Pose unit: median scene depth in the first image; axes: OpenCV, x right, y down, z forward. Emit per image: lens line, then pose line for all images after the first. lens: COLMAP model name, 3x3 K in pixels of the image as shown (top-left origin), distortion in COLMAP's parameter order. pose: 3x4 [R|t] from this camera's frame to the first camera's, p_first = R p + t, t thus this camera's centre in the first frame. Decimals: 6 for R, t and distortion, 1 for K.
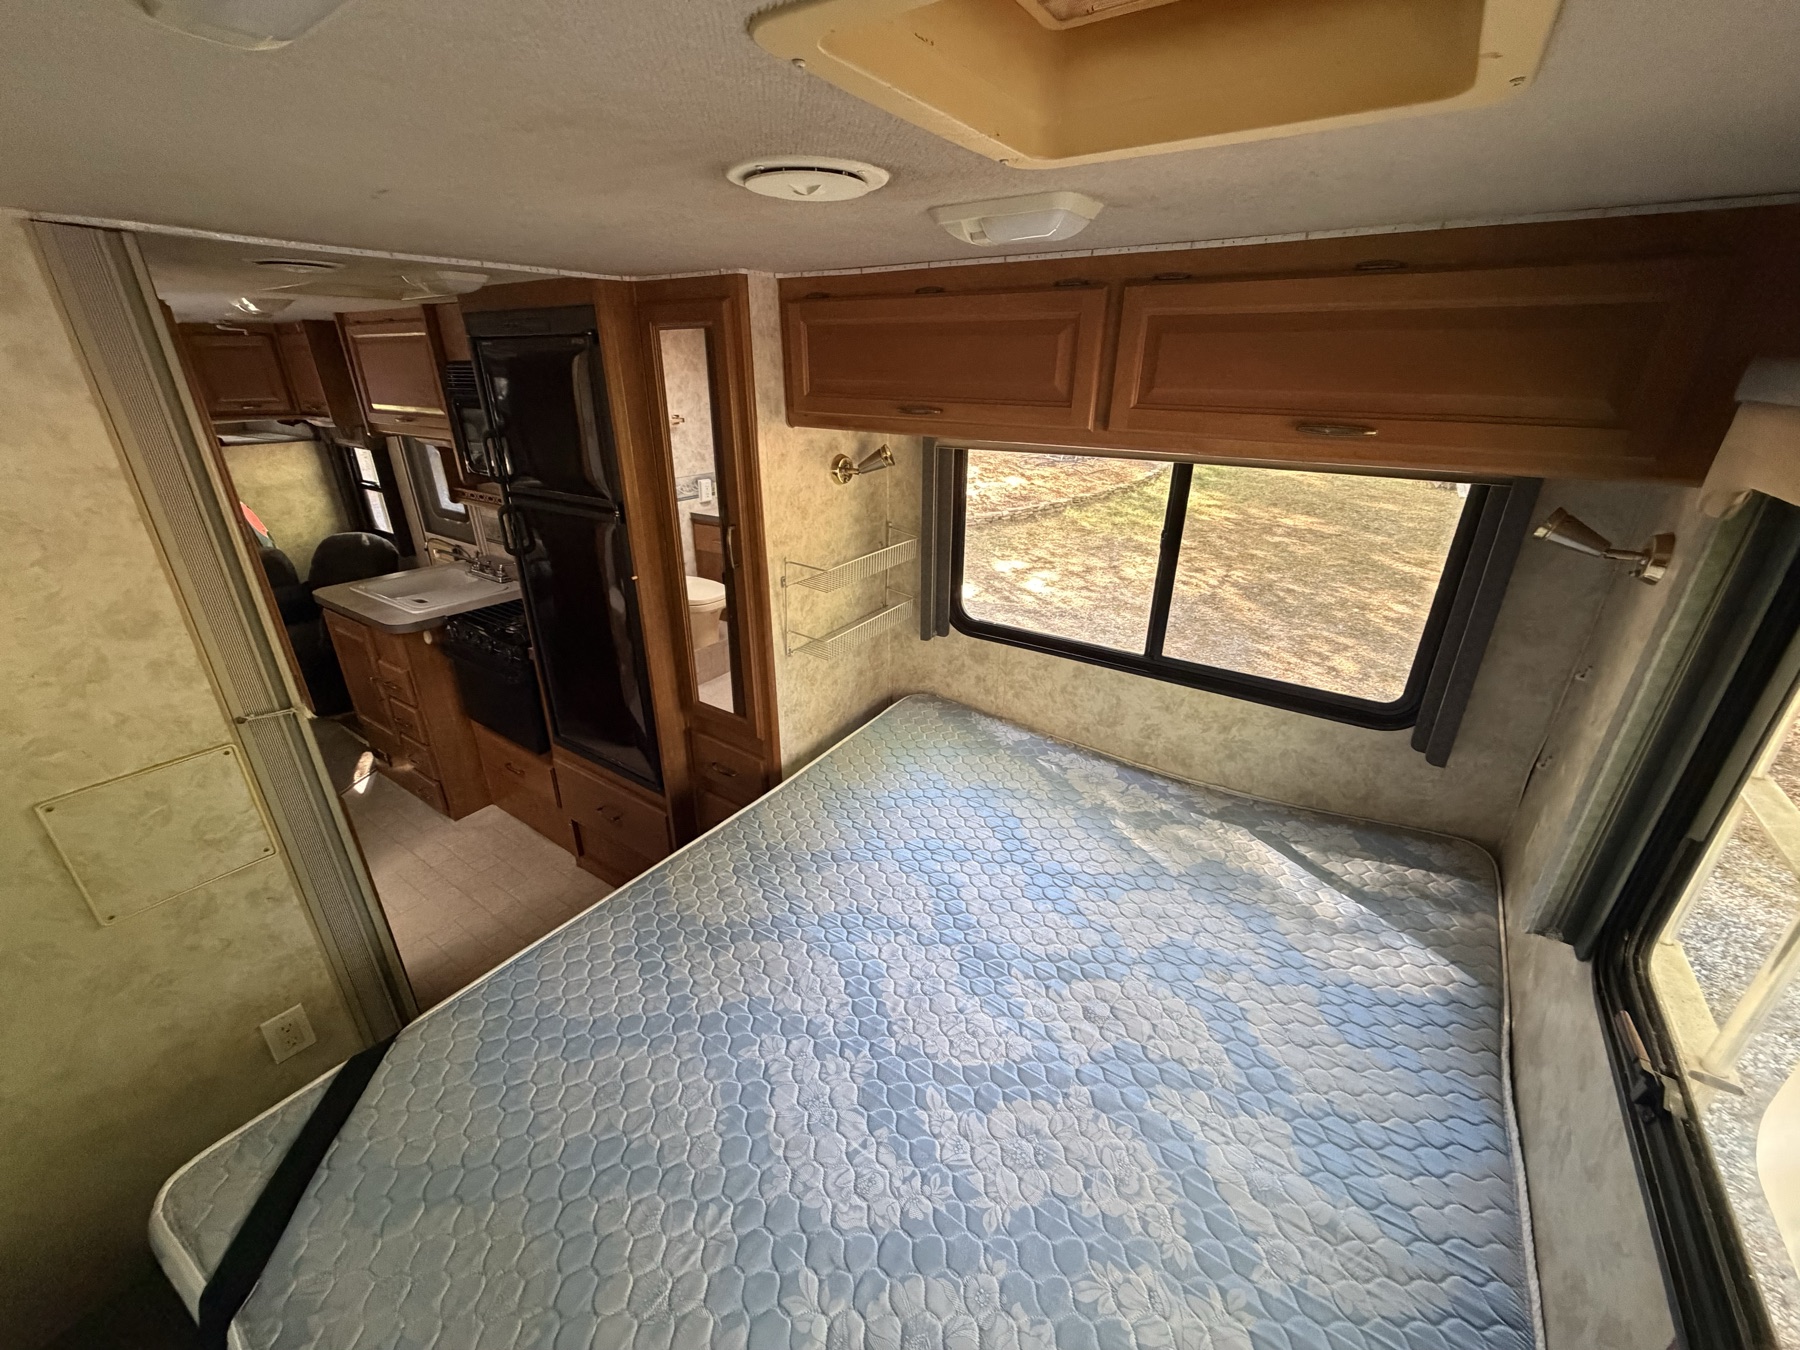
lens RADIAL K [[719.6, 0, 880.7], [0, 719.6, 676.8], [0, 0, 1]] dist [0.000017, 0.000169]
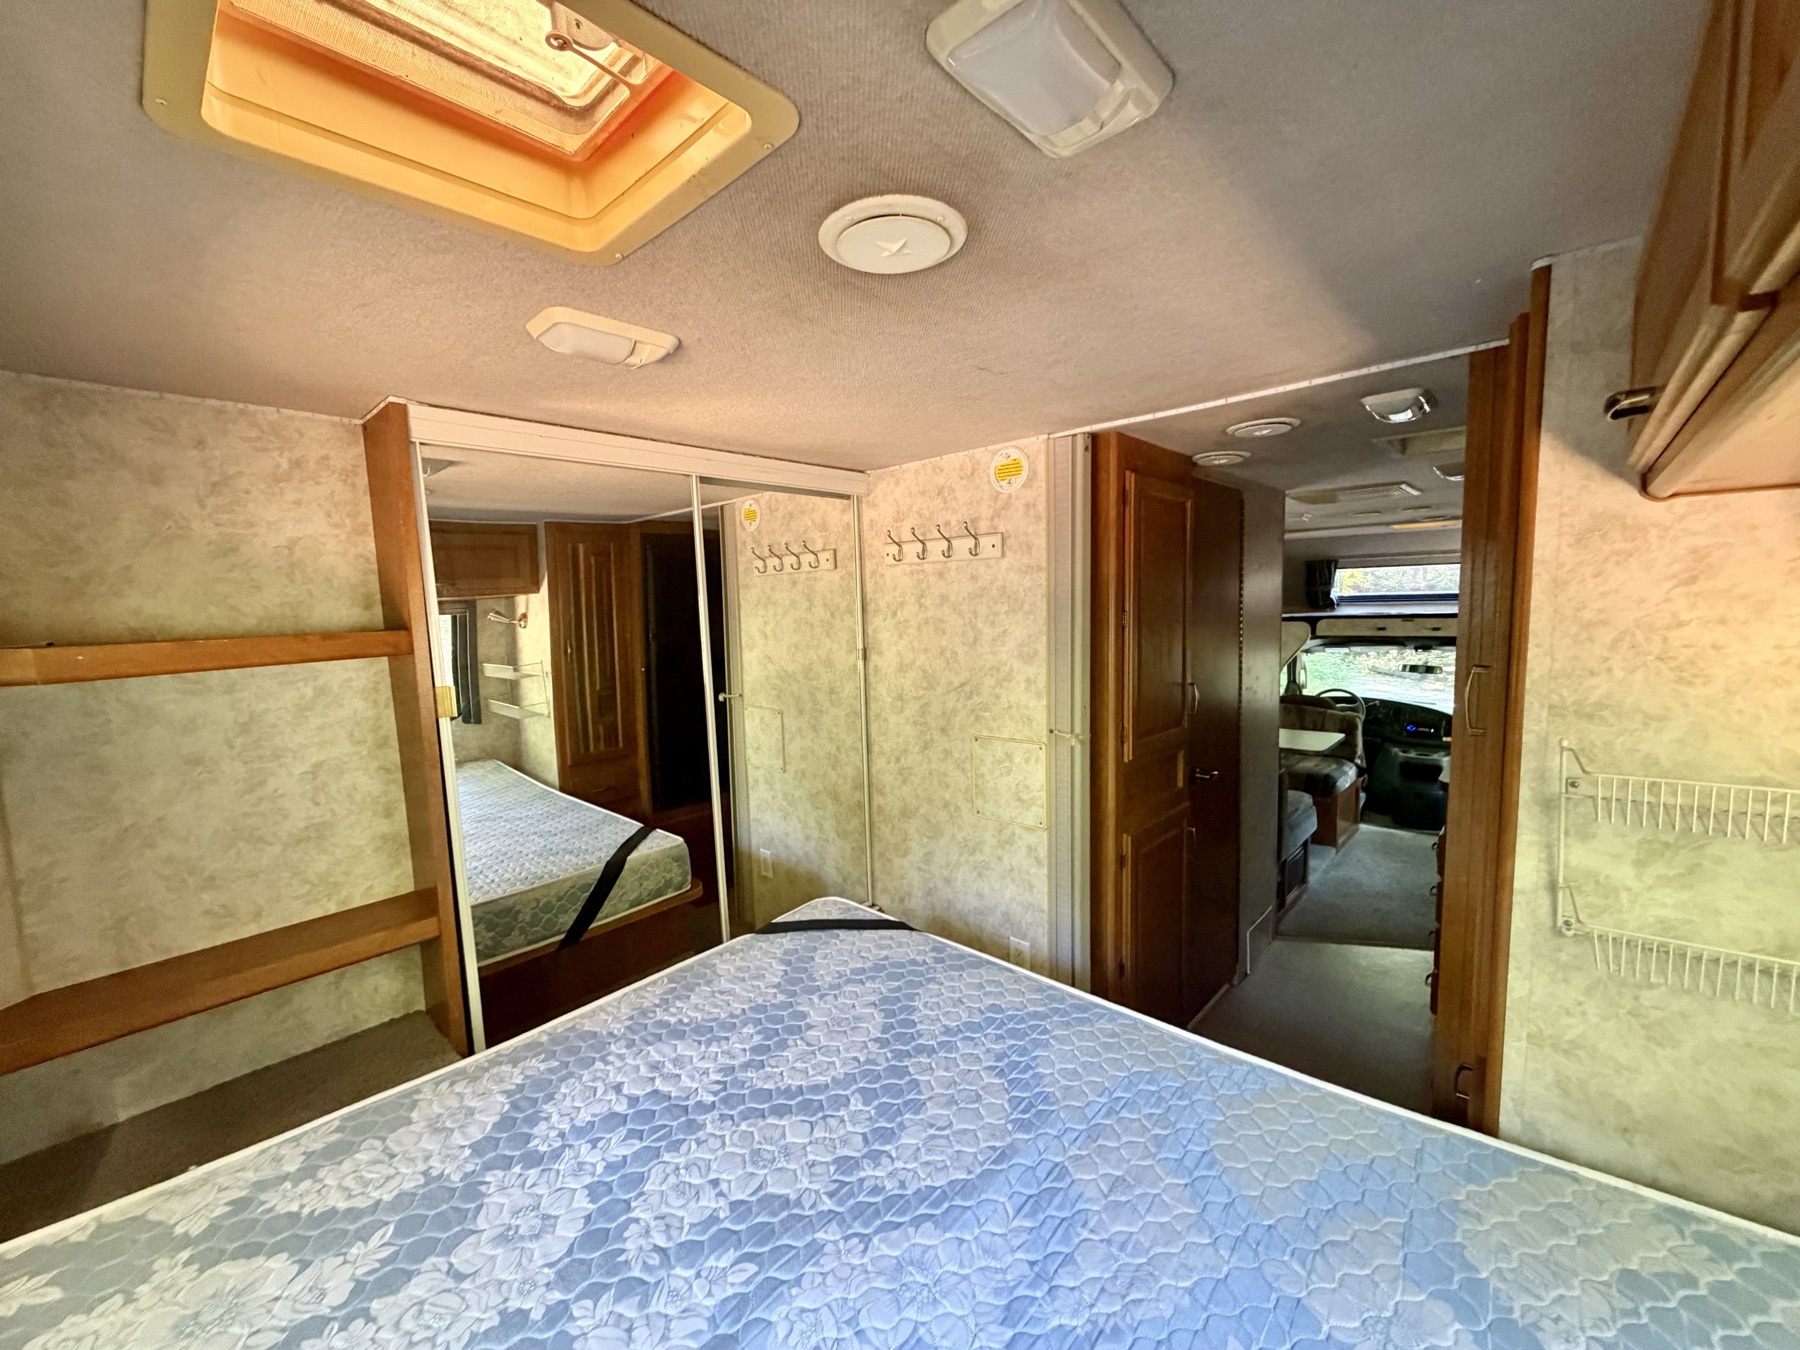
lens RADIAL K [[719.6, 0, 889.2], [0, 719.6, 668.2], [0, 0, 1]] dist [0.000017, 0.000169]
pose [[-0.135752, 0.096321, -0.986050, 0.427781], [-0.363590, 0.920976, 0.140021, -0.102331], [0.921615, 0.377526, -0.090003, 0.545305]]
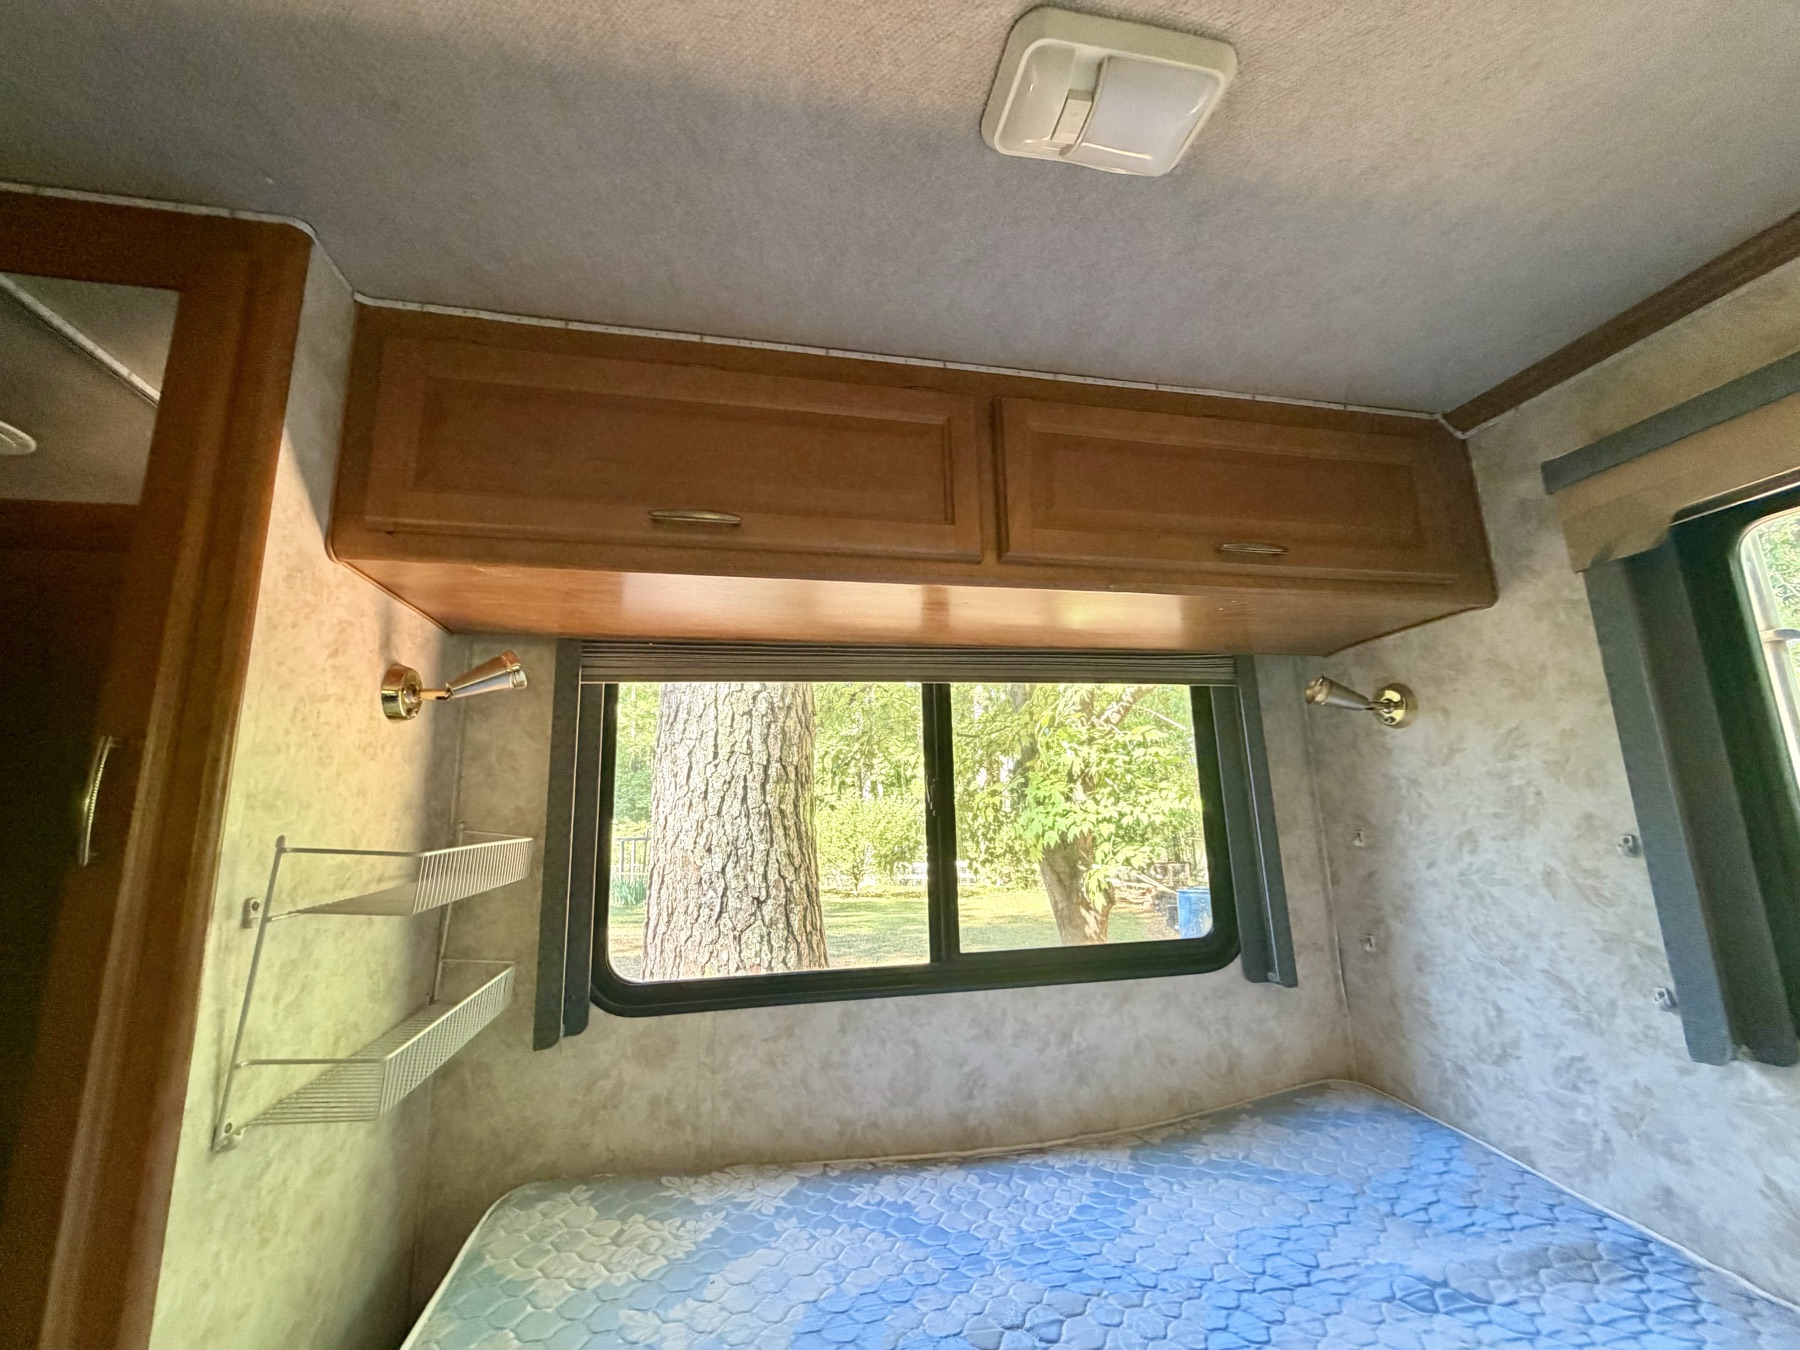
lens RADIAL K [[719.6, 0, 893.5], [0, 719.6, 680.3], [0, 0, 1]] dist [0.000017, 0.000169]
pose [[0.682497, 0.120702, 0.720853, -0.186582], [0.312792, 0.843152, -0.437328, 0.031115], [-0.660575, 0.523952, 0.537694, 0.511831]]
